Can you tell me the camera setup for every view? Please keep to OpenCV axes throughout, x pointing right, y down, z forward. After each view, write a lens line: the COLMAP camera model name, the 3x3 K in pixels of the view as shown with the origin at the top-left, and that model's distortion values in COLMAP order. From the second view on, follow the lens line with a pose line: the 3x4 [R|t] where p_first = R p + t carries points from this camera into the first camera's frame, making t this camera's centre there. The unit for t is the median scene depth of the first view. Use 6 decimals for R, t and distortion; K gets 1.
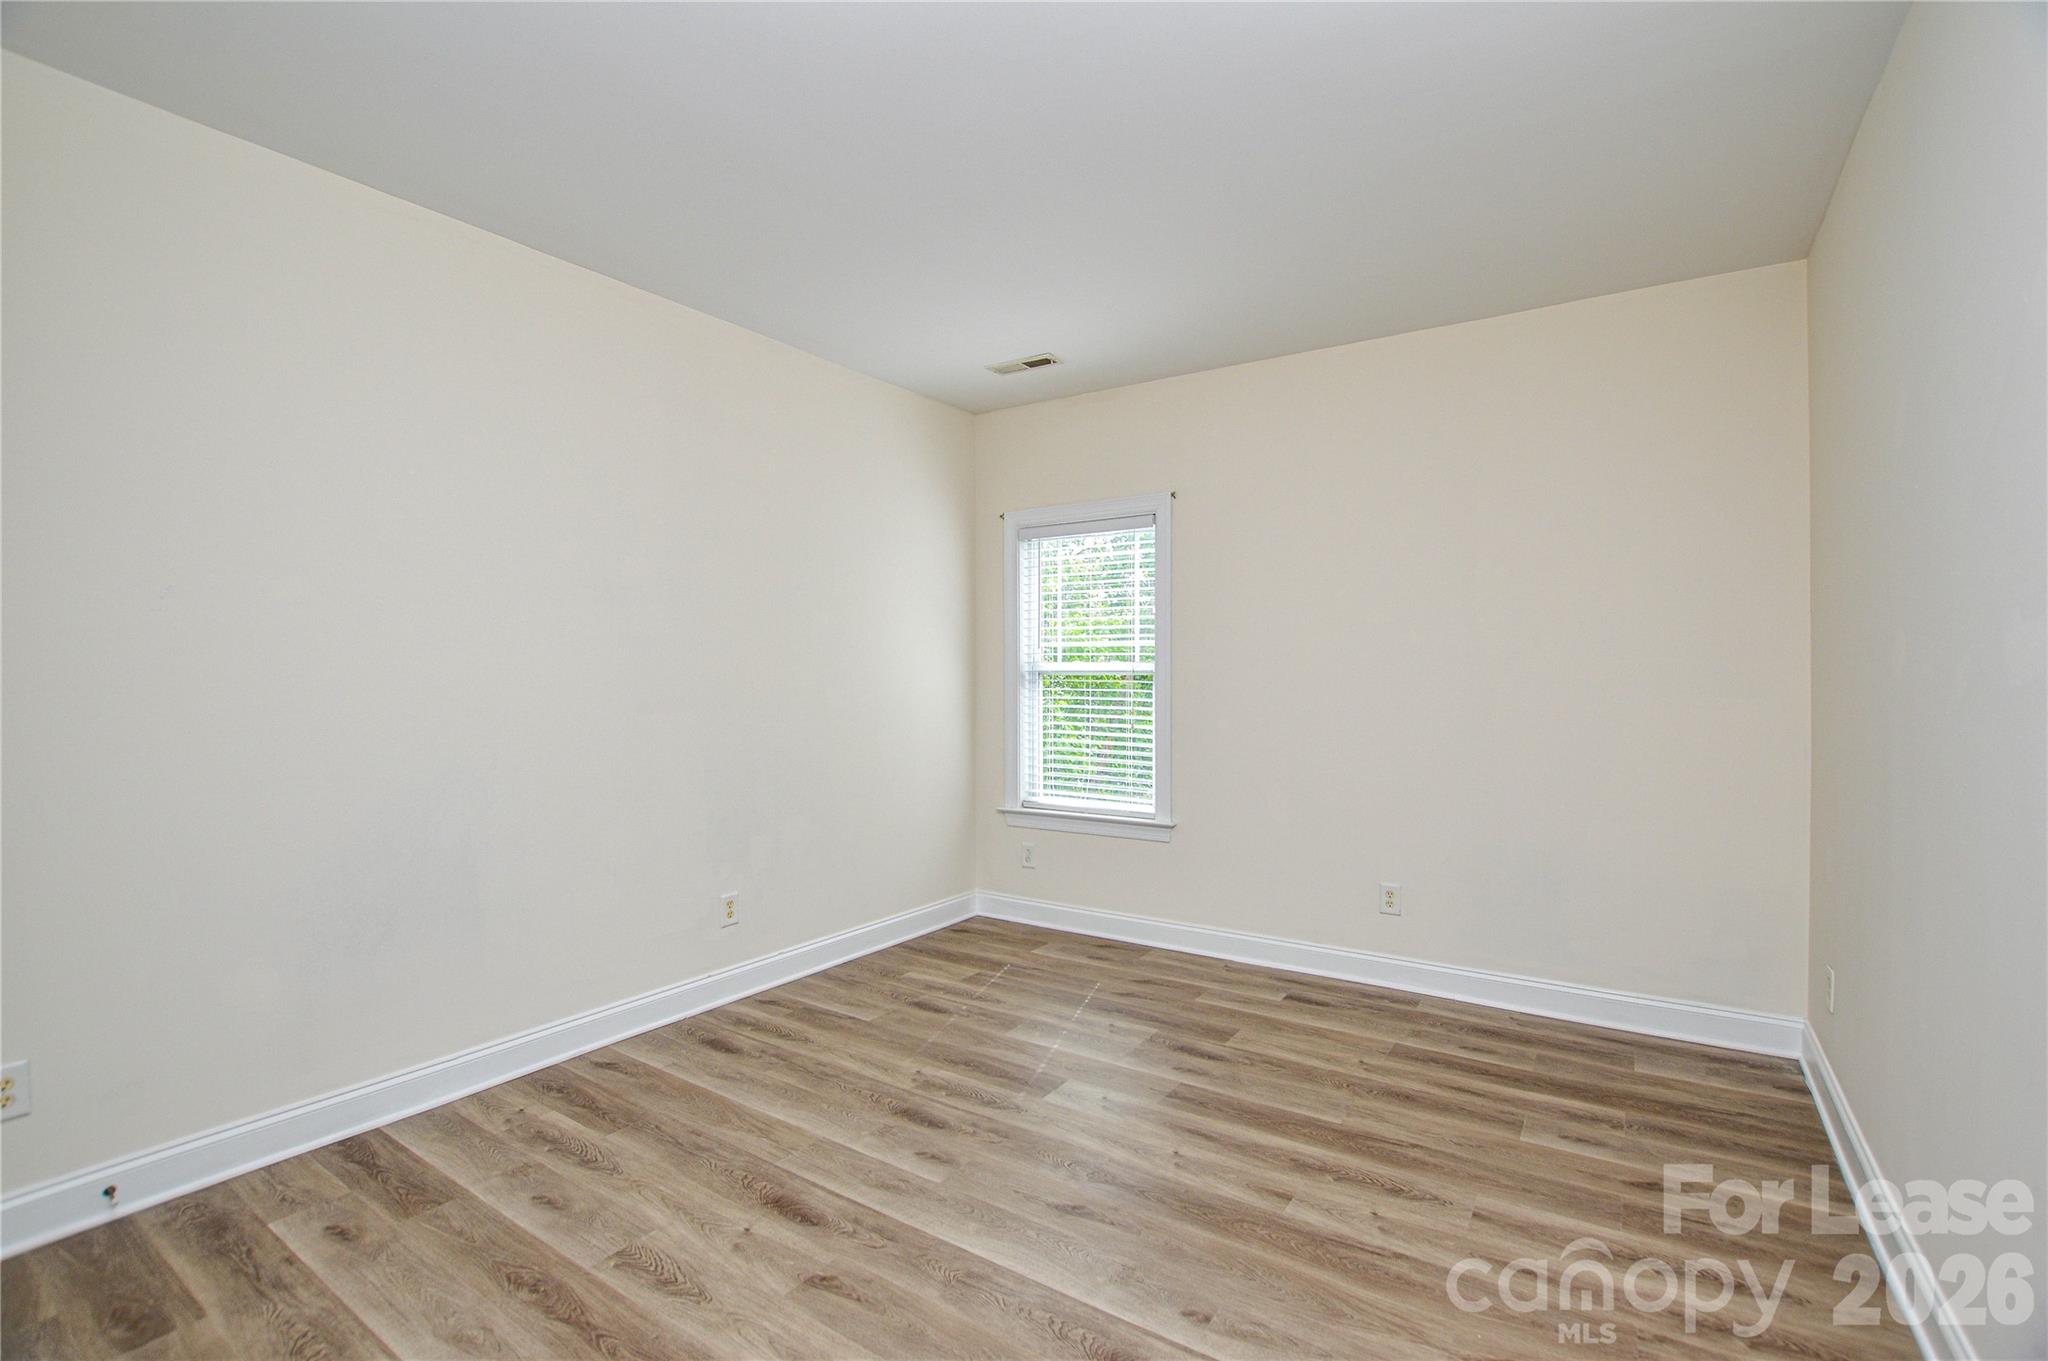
lens RADIAL K [[916.4, 0, 1005.3], [0, 916.4, 681.1], [0, 0, 1]] dist [-0.019810, -0.000490]
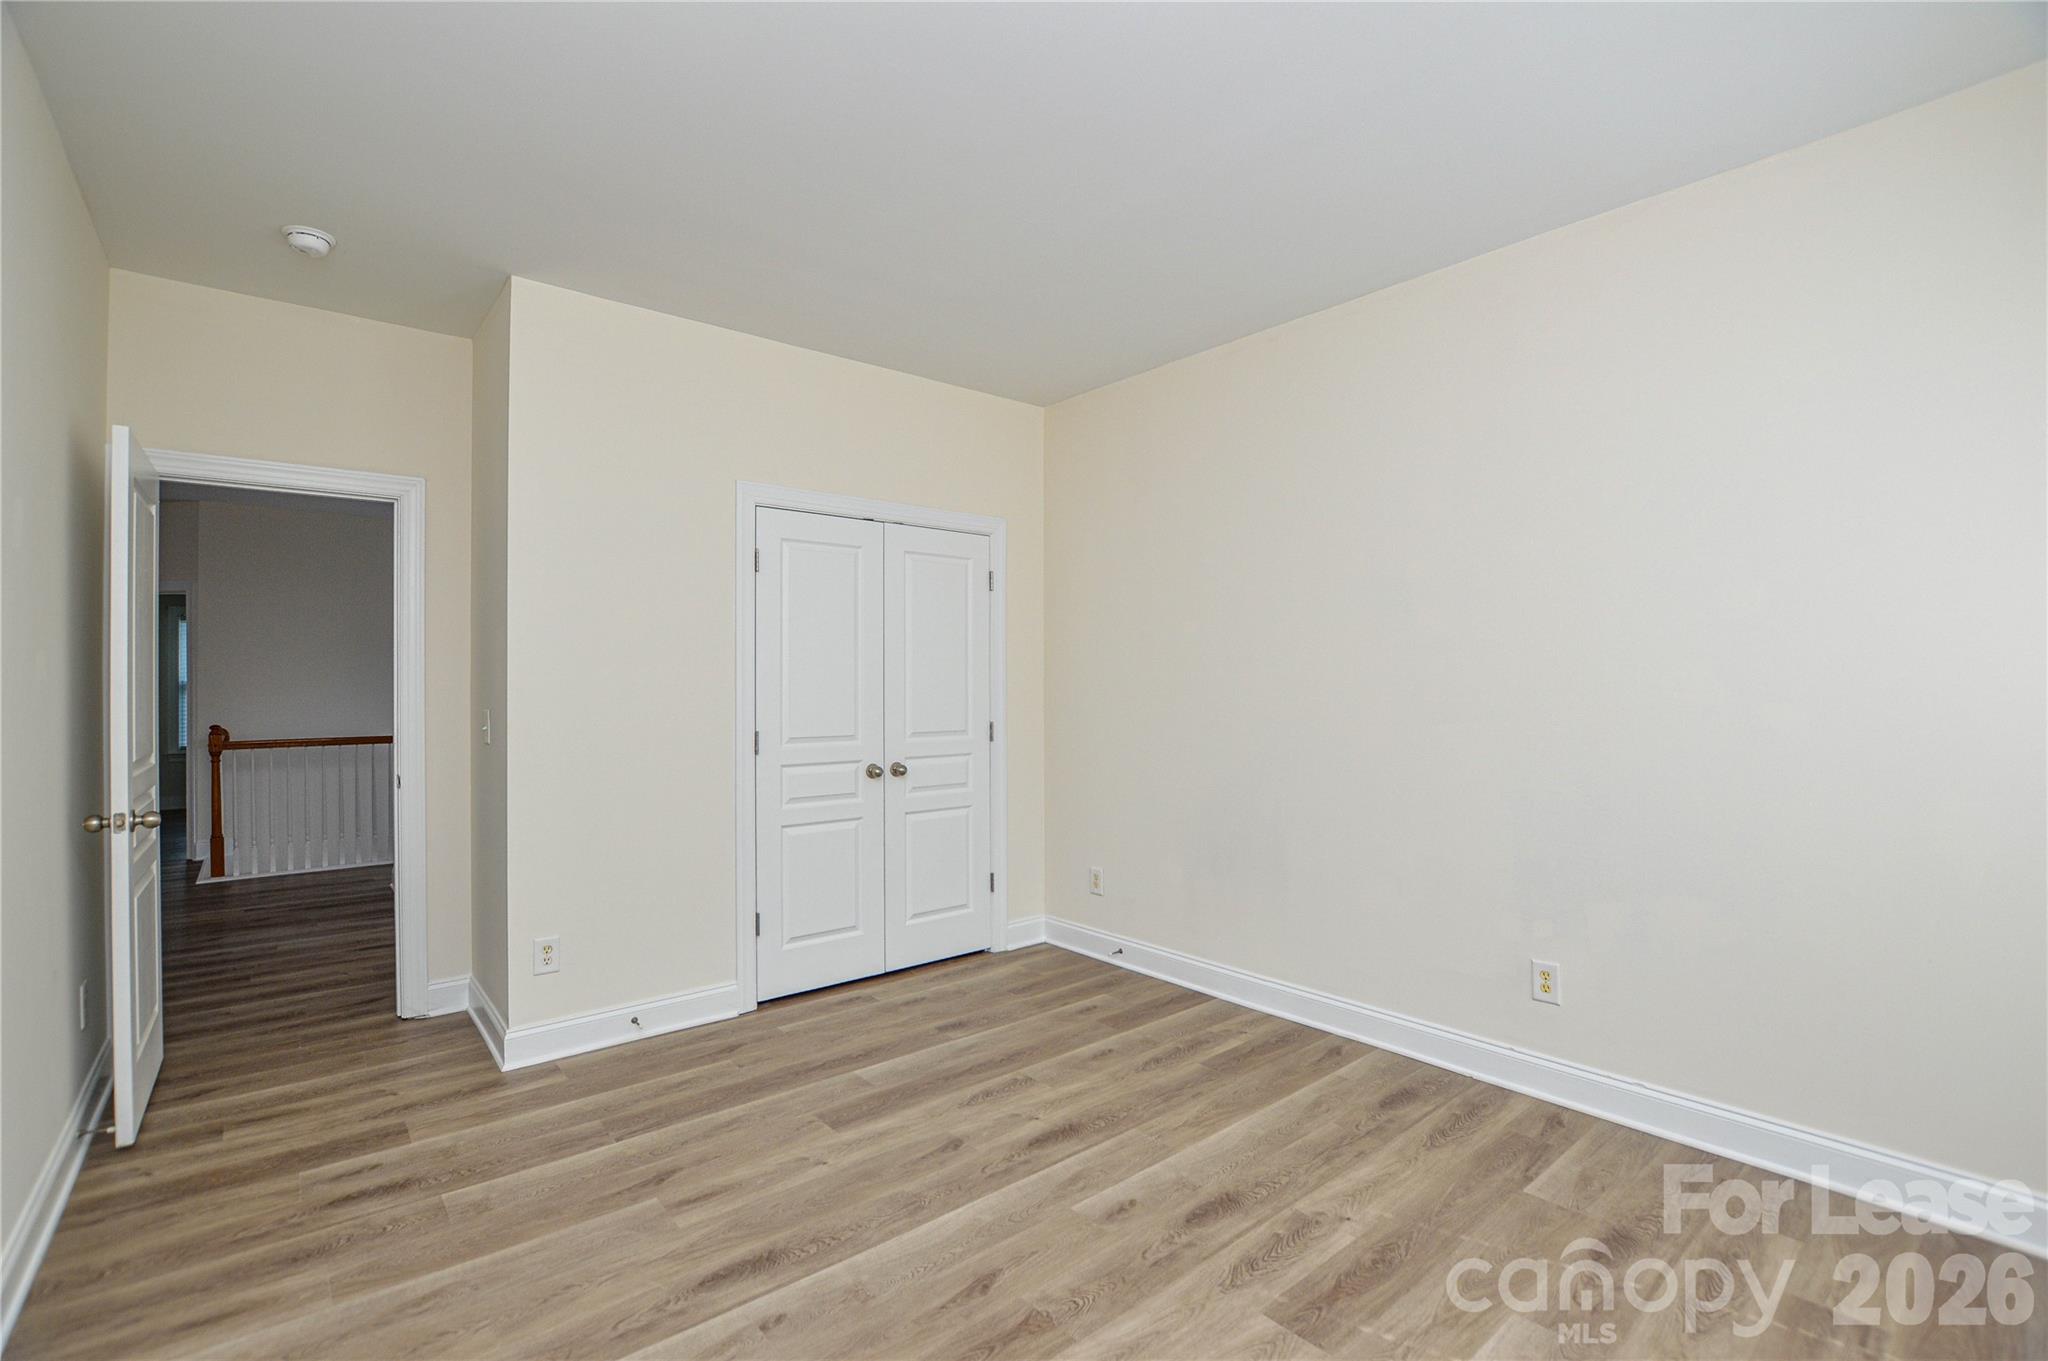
lens RADIAL K [[916.4, 0, 1005.3], [0, 916.4, 681.1], [0, 0, 1]] dist [-0.019810, -0.000490]
pose [[-0.276187, -0.002847, -0.961100, 0.821097], [-0.000833, 0.999996, -0.002723, 0.002065], [0.961103, 0.000049, -0.276189, 1.139124]]
